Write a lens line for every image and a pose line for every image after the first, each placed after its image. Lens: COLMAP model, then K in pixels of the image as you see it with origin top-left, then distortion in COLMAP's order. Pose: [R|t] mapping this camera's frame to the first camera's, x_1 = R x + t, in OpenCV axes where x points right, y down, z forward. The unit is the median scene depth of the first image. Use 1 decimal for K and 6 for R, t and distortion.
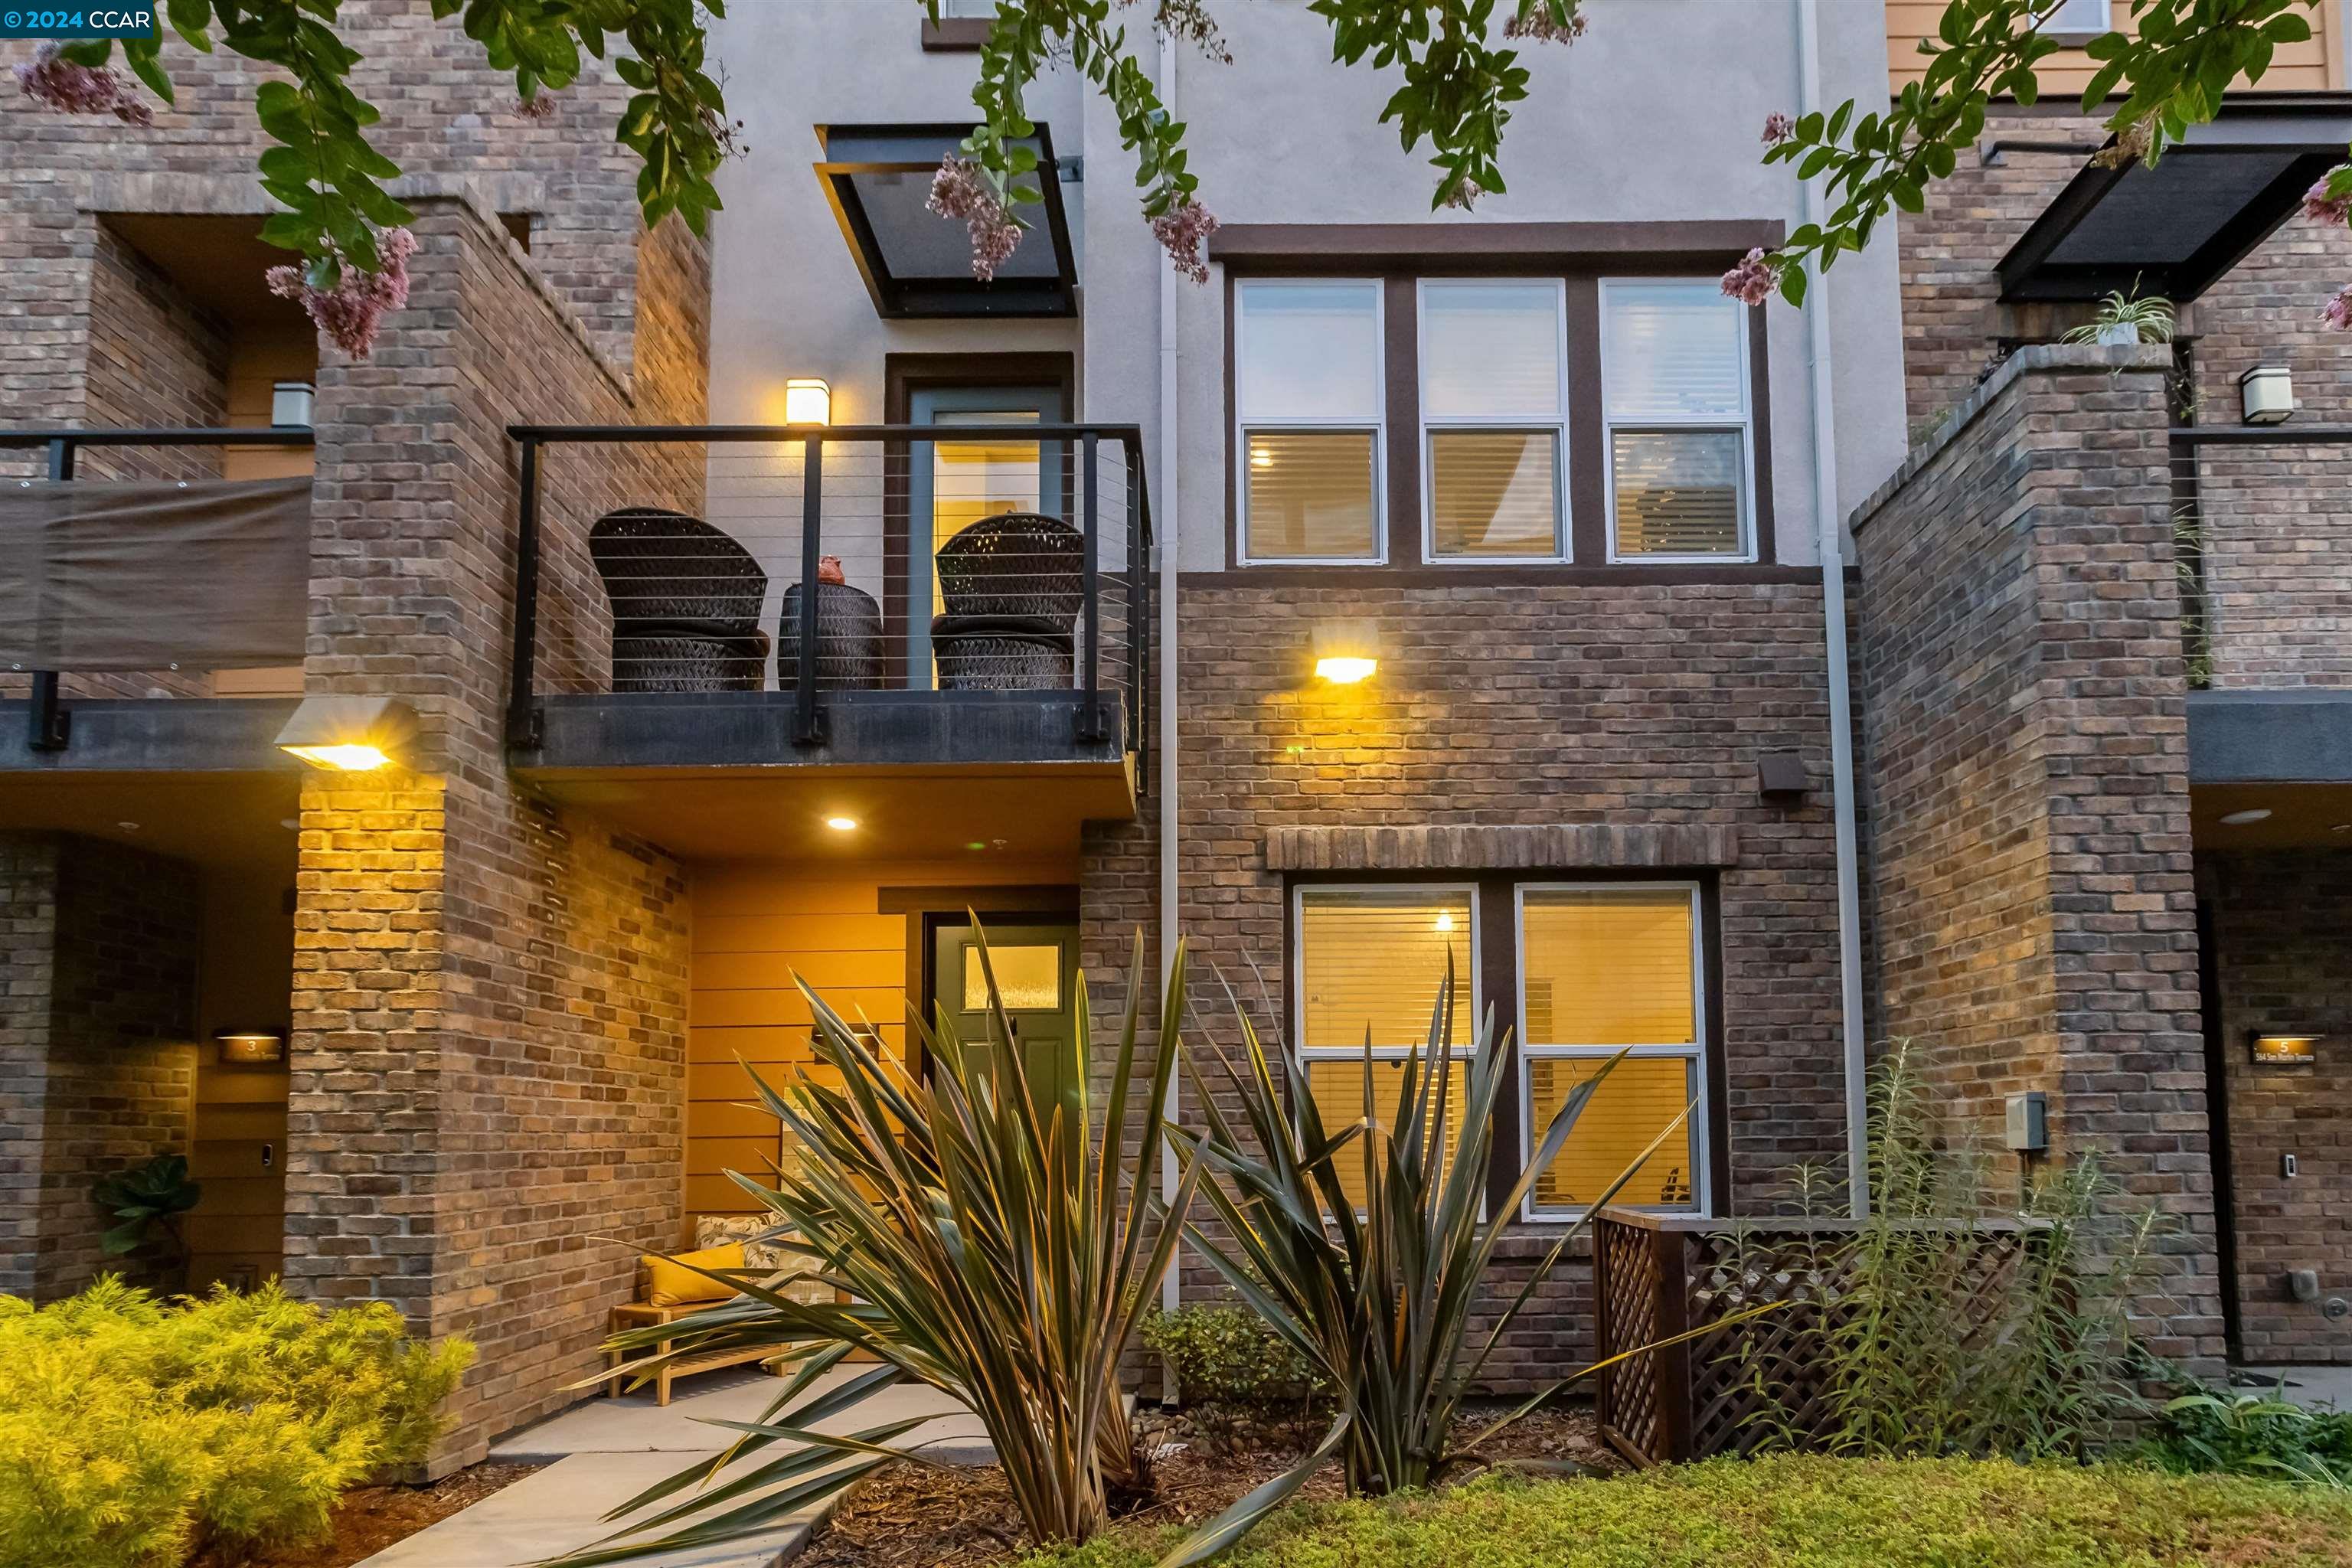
lens RADIAL K [[1162.1, 0, 1235.5], [0, 1162.1, 1058.8], [0, 0, 1]] dist [0.000295, -0.000074]
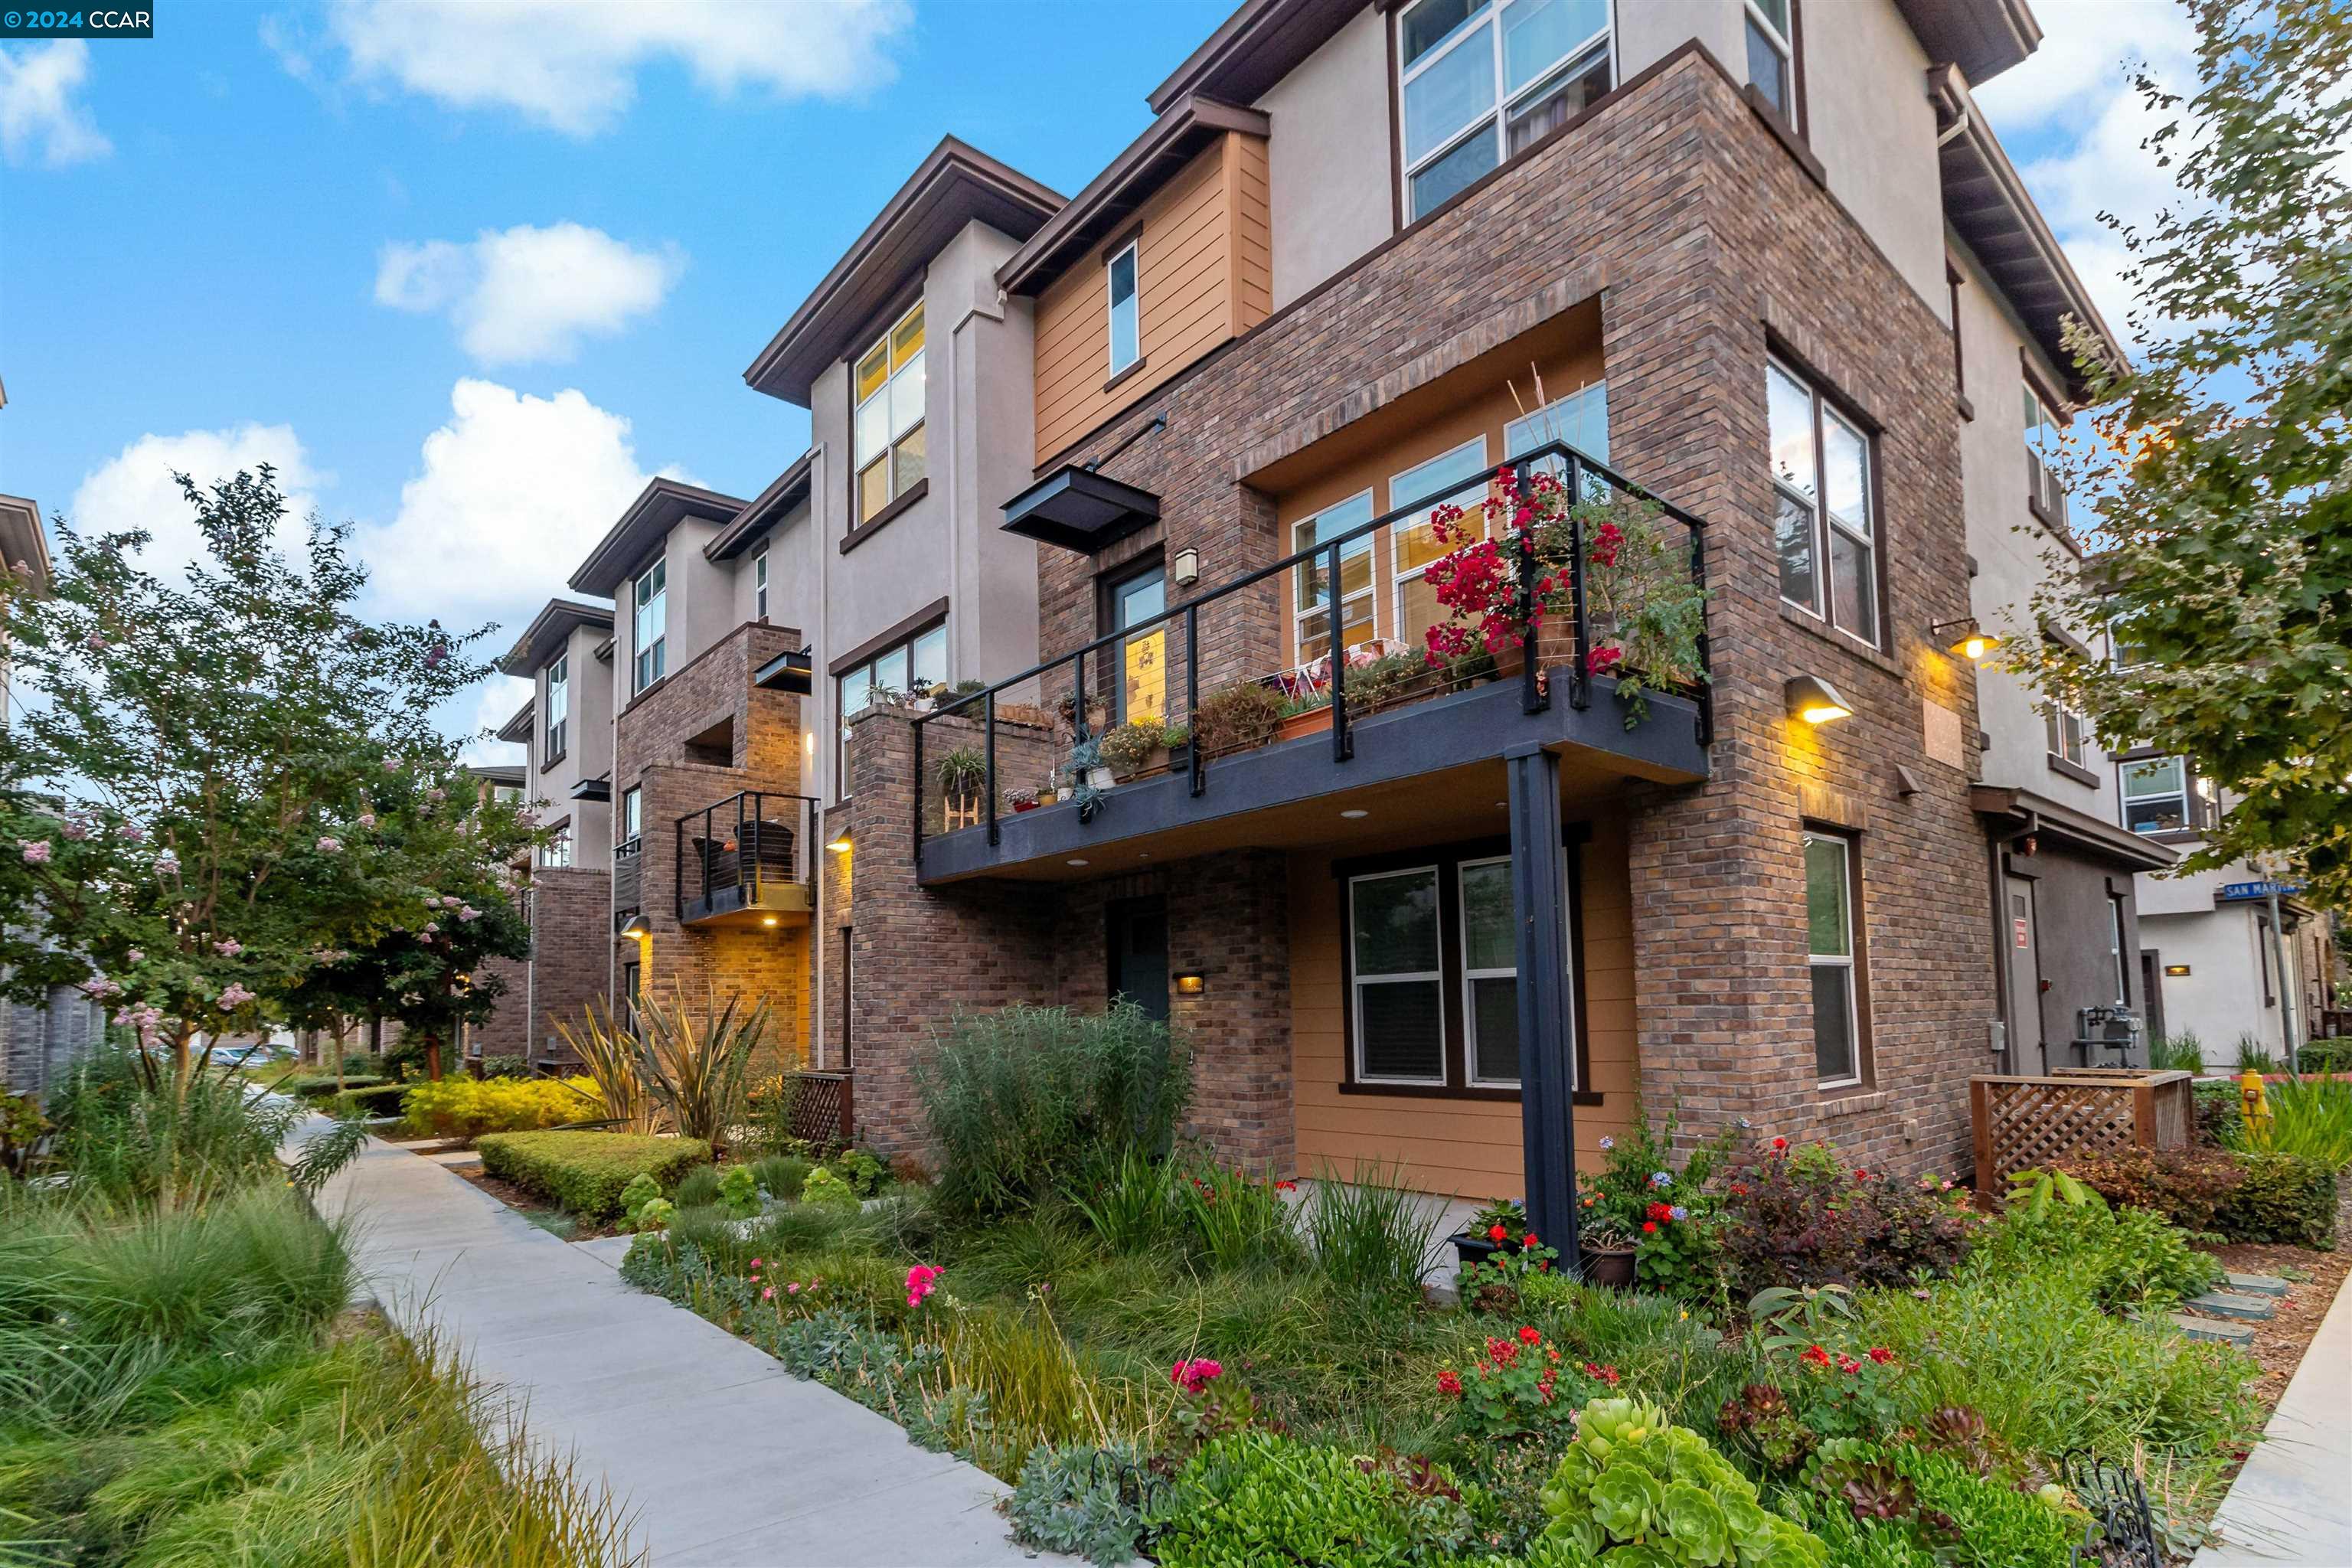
lens RADIAL K [[1165.9, 0, 1205.3], [0, 1165.9, 941.5], [0, 0, 1]] dist [-0.002703, -0.000221]
pose [[0.654317, -0.053318, -0.754339, 2.771855], [0.065724, 0.997746, -0.013513, -0.057330], [0.753359, -0.040736, 0.656346, -0.047719]]
